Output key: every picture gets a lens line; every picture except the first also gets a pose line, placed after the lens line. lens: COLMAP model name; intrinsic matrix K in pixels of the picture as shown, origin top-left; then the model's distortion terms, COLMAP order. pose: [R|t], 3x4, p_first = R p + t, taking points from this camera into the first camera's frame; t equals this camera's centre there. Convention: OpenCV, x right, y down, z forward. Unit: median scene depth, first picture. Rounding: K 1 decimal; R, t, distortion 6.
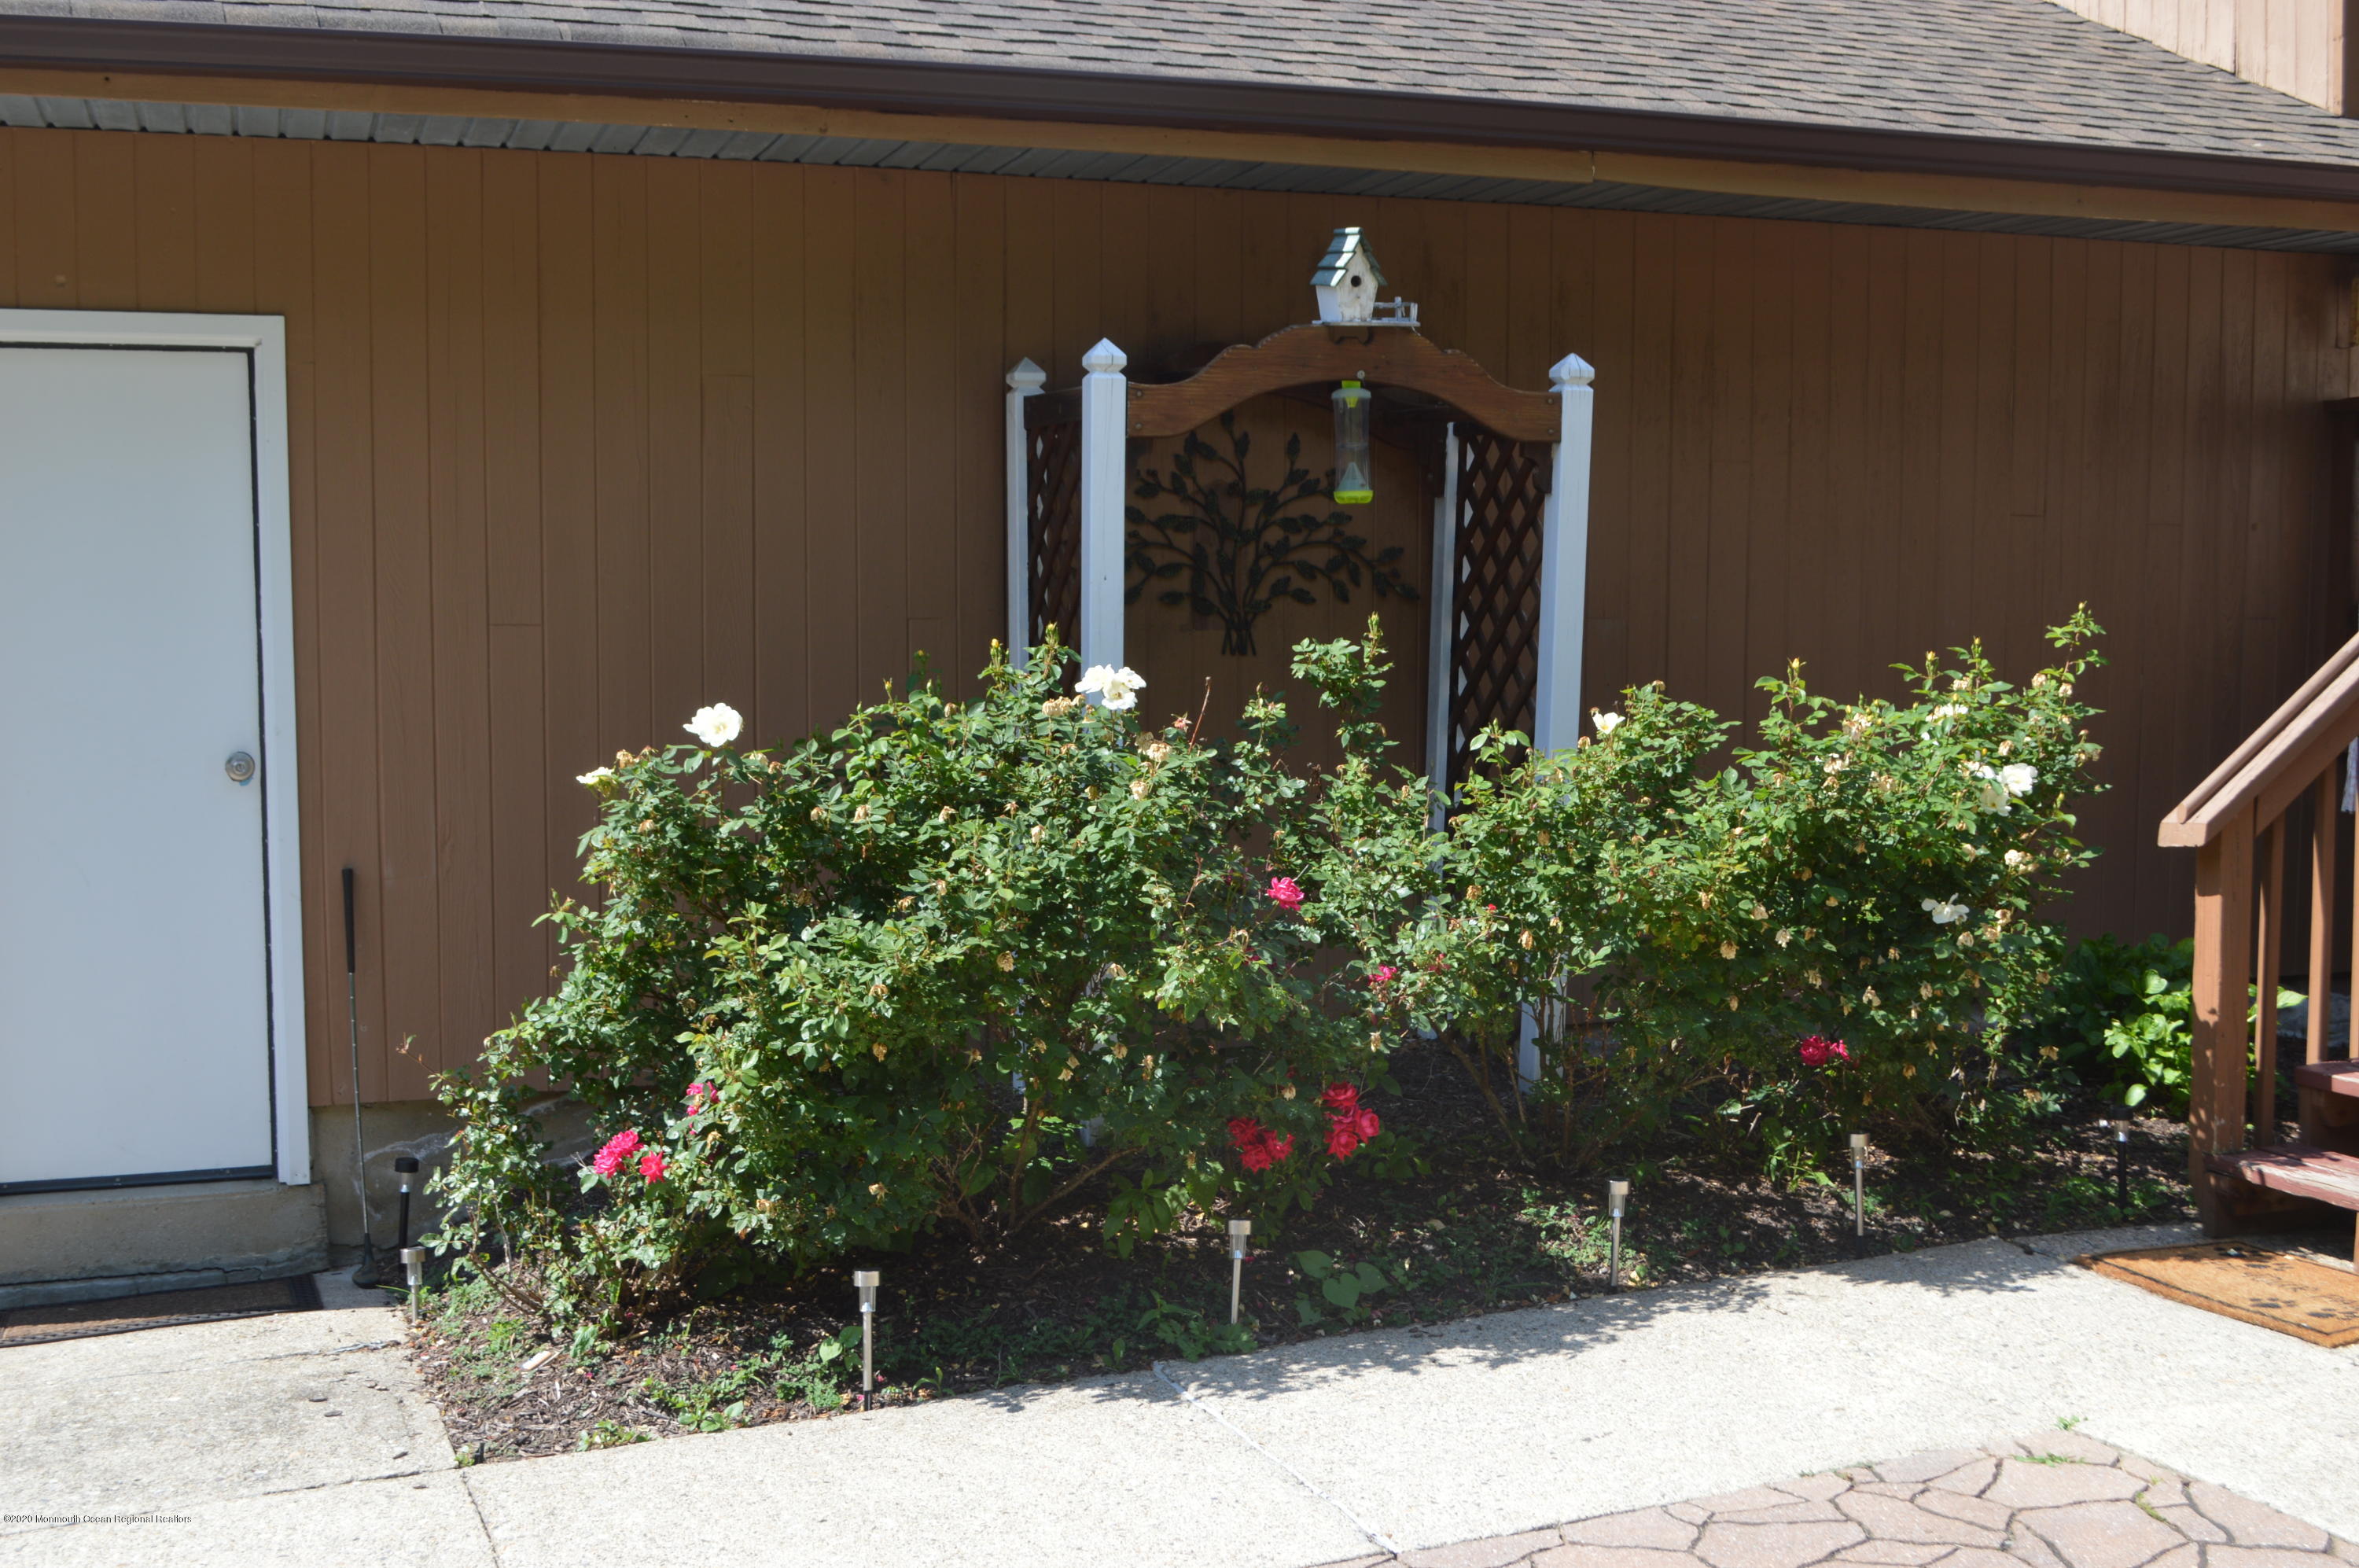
lens RADIAL K [[2633.6, 0, 1178.6], [0, 2633.6, 778.8], [0, 0, 1]] dist [0.006760, 0.000000]
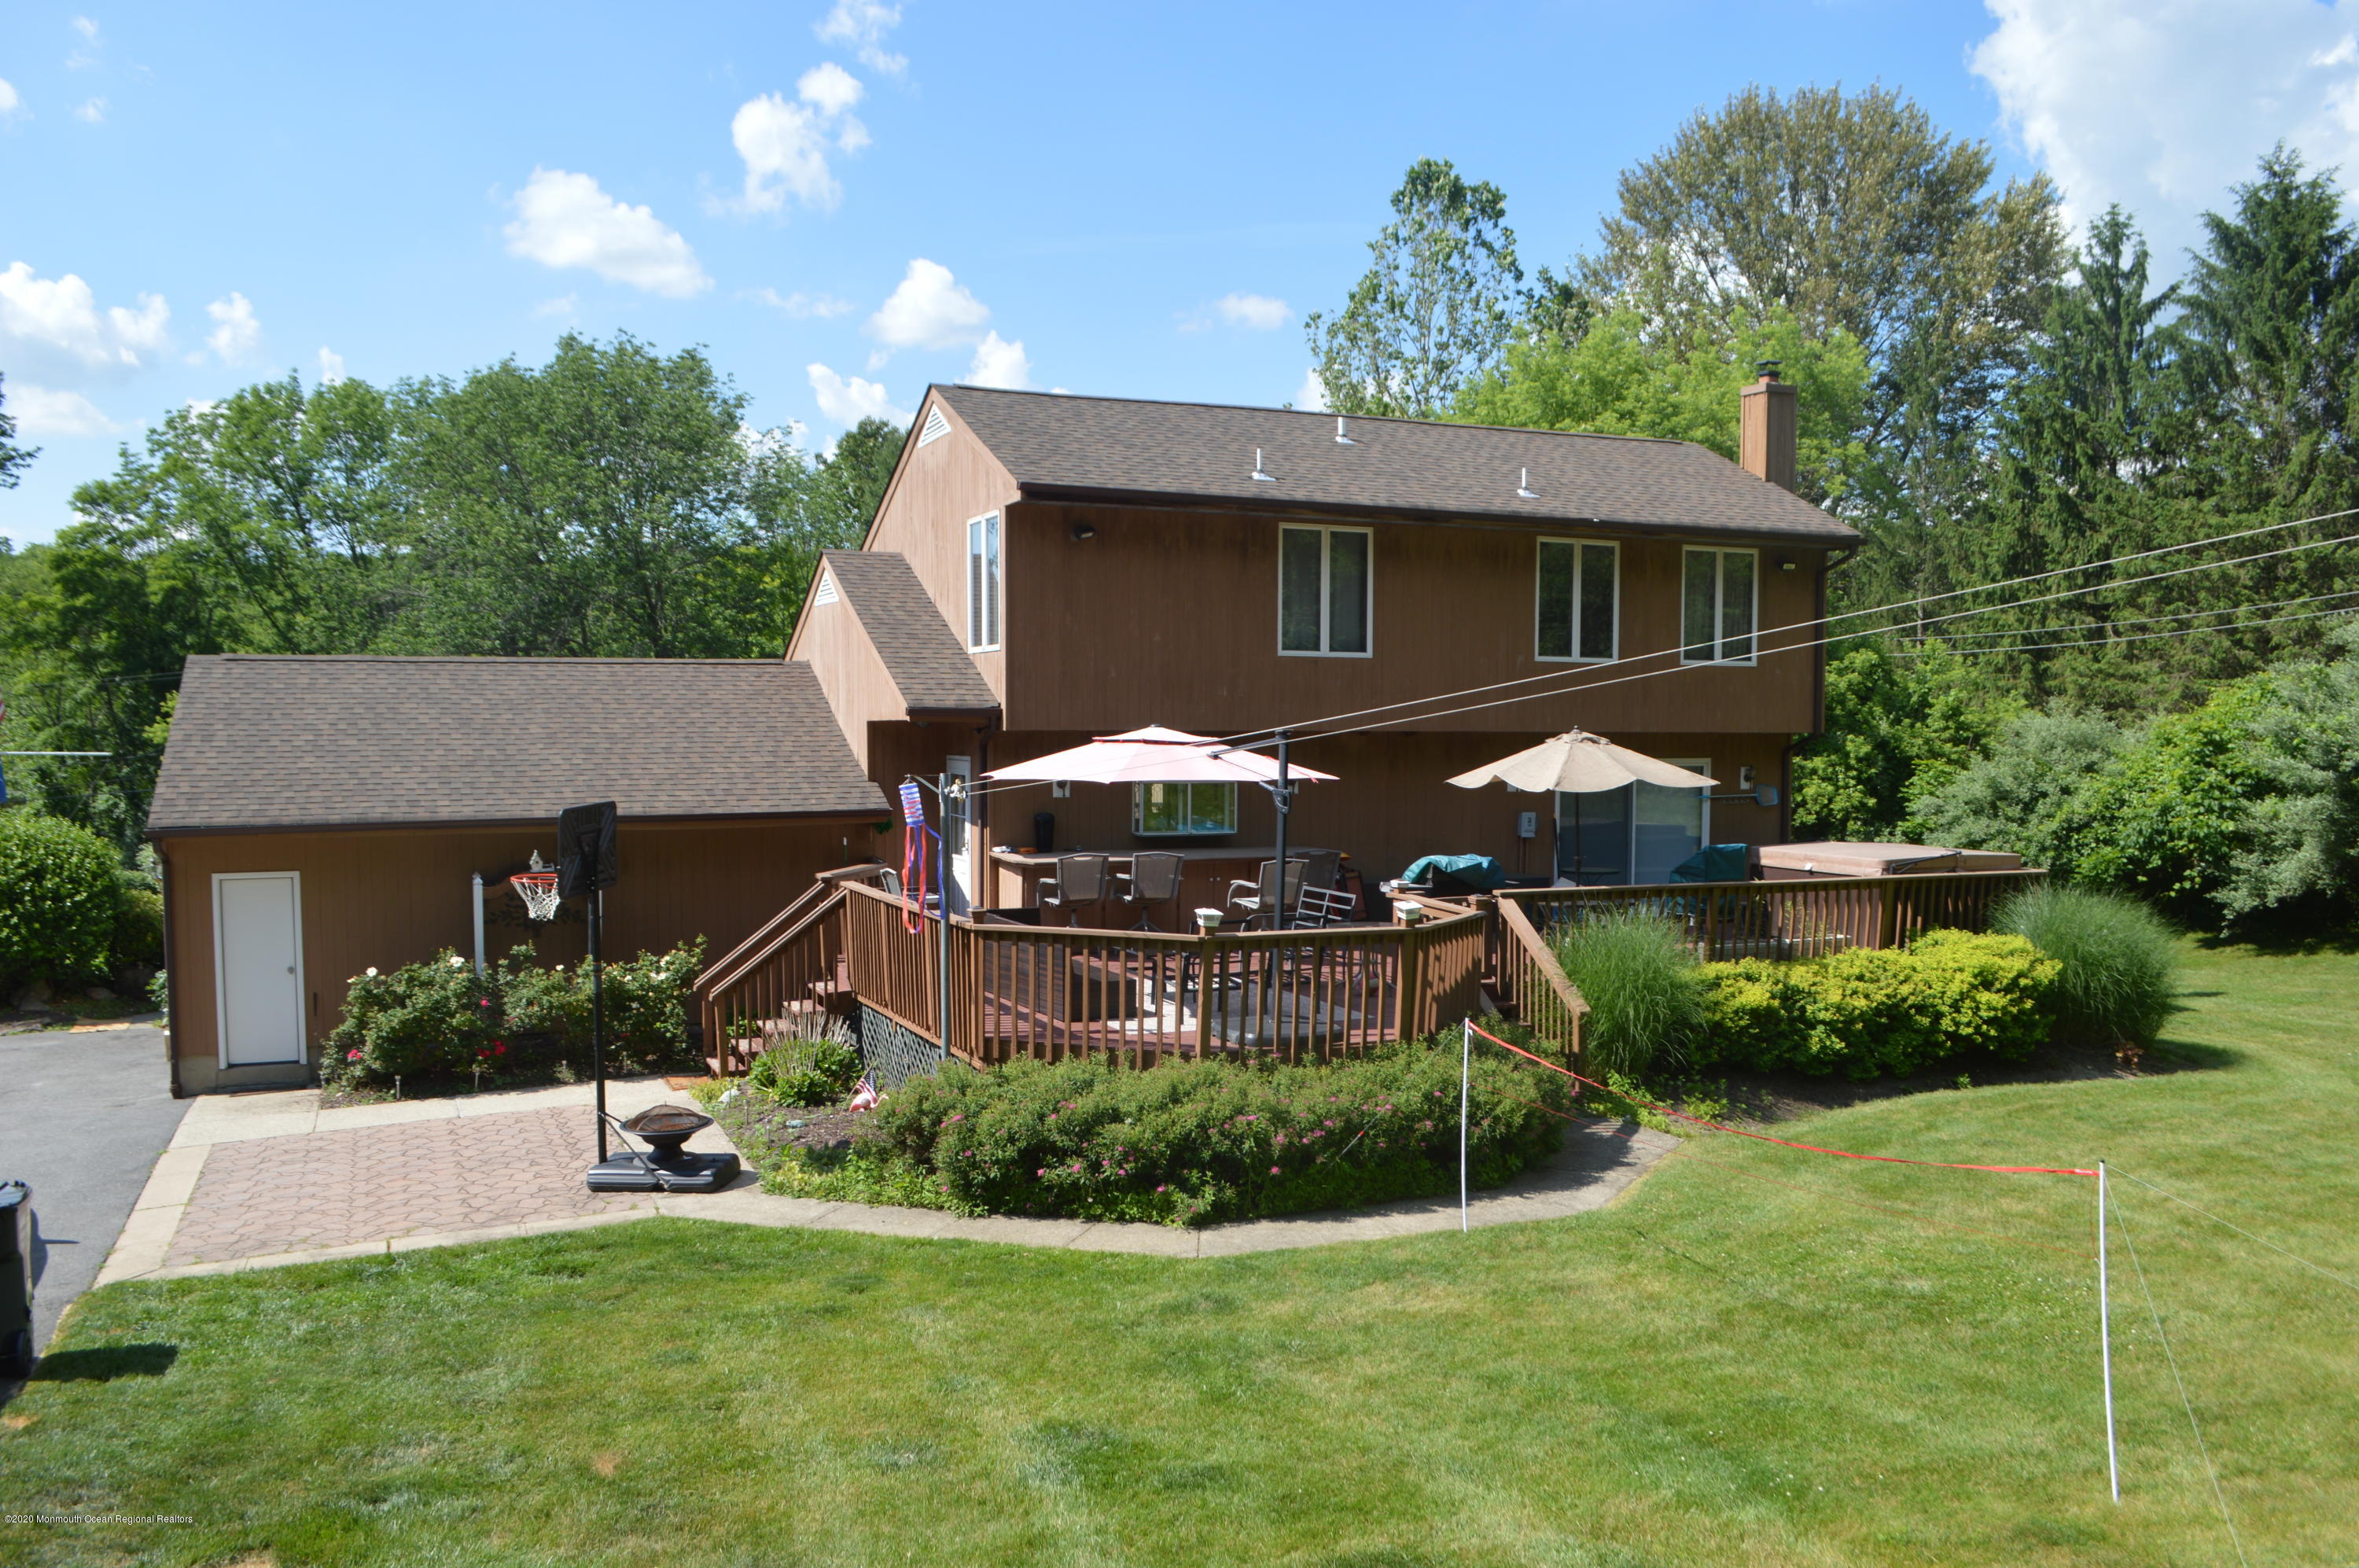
lens RADIAL K [[1855.8, 0, 1180.1], [0, 1855.8, 796.2], [0, 0, 1]] dist [-0.001325, -0.003726]
pose [[0.999394, -0.000519, 0.034804, 1.279323], [0.001044, 0.999886, -0.015070, -0.307184], [-0.034792, 0.015097, 0.999281, -2.698197]]
